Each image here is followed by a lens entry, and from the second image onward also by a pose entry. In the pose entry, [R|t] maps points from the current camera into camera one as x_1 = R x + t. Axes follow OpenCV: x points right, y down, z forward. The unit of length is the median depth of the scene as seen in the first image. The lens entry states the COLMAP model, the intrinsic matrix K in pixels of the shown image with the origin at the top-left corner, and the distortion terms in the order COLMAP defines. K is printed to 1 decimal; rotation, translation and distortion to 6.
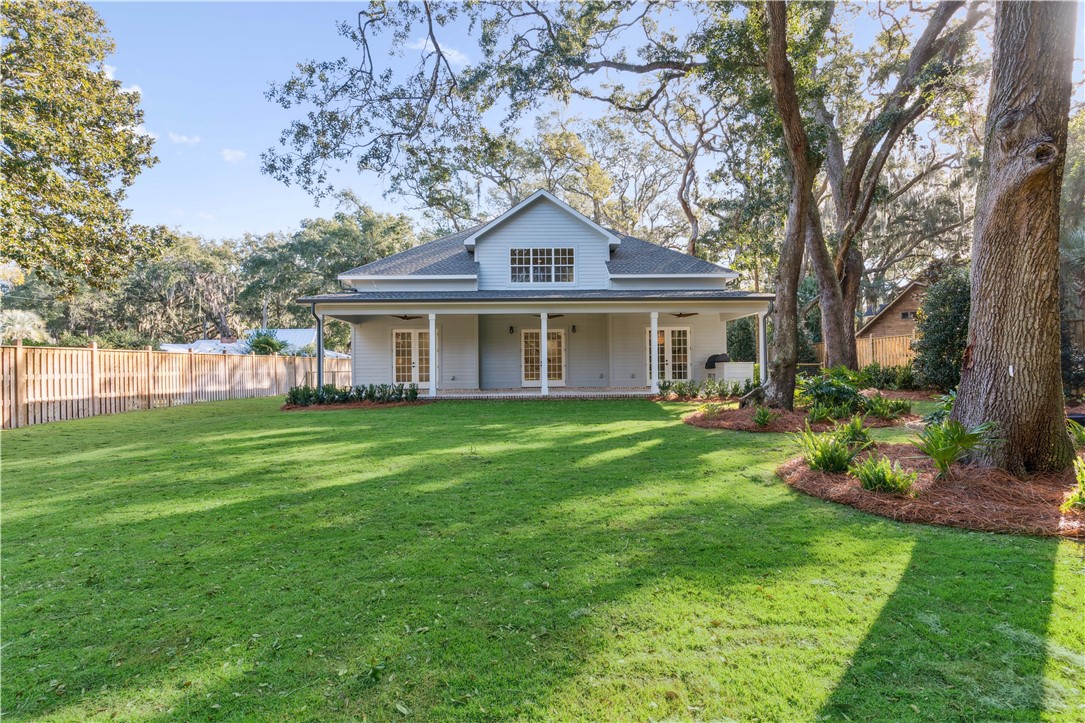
lens RADIAL K [[524.7, 0, 540.5], [0, 524.7, 359.3], [0, 0, 1]] dist [0.000031, 0.001450]
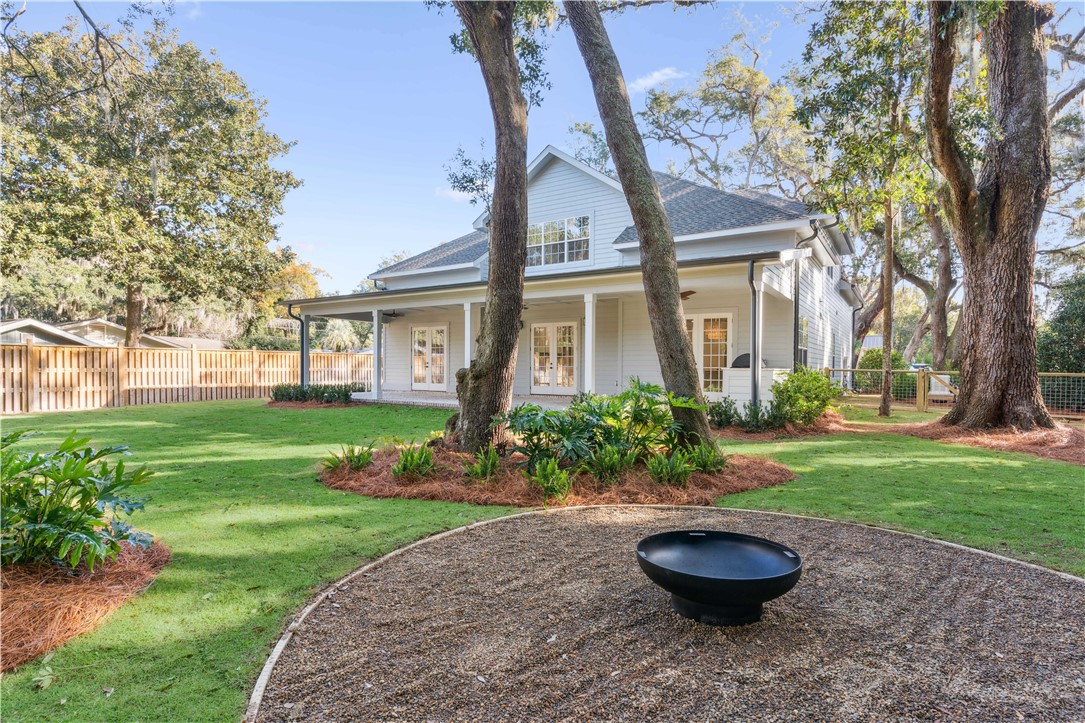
lens RADIAL K [[554.2, 0, 543.7], [0, 554.2, 370.5], [0, 0, 1]] dist [0.004598, 0.000184]
pose [[0.821908, 0.020161, -0.569263, 0.595874], [-0.007916, 0.999681, 0.023975, -0.005539], [0.569565, -0.015198, 0.821806, 0.369884]]
